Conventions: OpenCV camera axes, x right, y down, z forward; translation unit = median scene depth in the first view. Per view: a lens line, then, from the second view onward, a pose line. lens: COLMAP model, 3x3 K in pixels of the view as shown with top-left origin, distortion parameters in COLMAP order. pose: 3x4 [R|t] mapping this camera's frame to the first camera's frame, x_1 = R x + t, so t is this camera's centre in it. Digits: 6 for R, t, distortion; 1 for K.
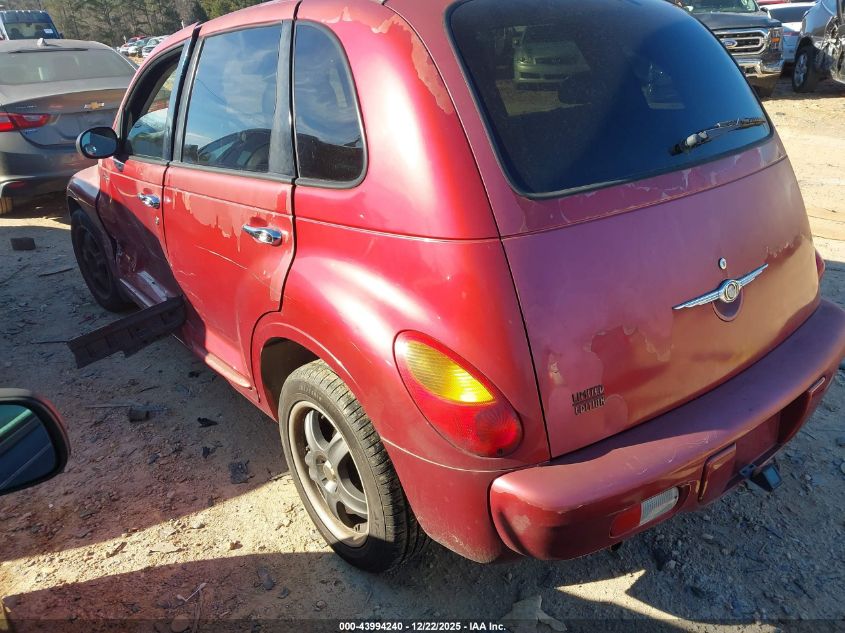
lens RADIAL K [[648.4, 0, 422.5], [0, 648.4, 316.5], [0, 0, 1]] dist [0.051557, -0.046898]
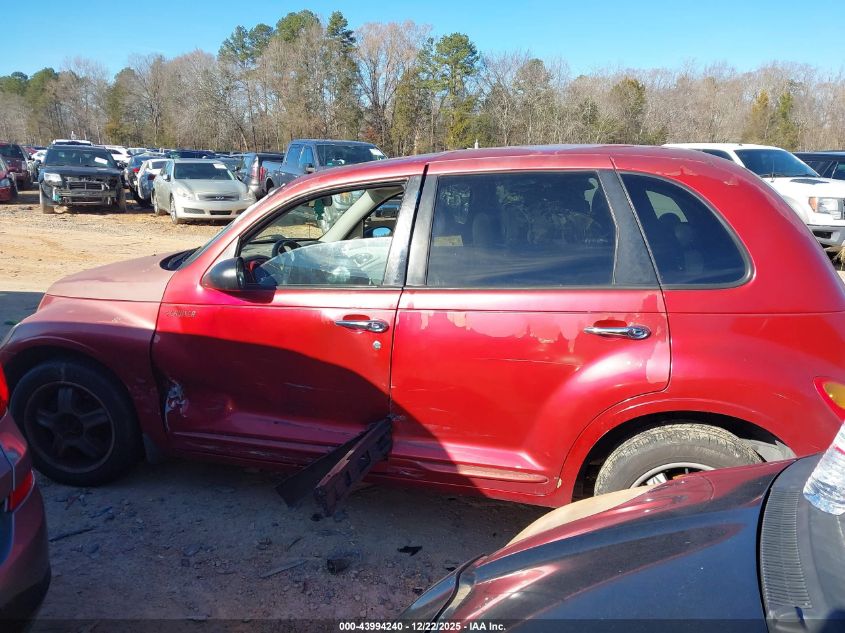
lens RADIAL K [[648.4, 0, 422.5], [0, 648.4, 316.5], [0, 0, 1]] dist [0.051557, -0.046898]
pose [[0.810788, -0.068654, 0.581300, -1.166096], [0.180700, 0.973949, -0.137009, -0.051035], [-0.556750, 0.216127, 0.802071, 0.200905]]
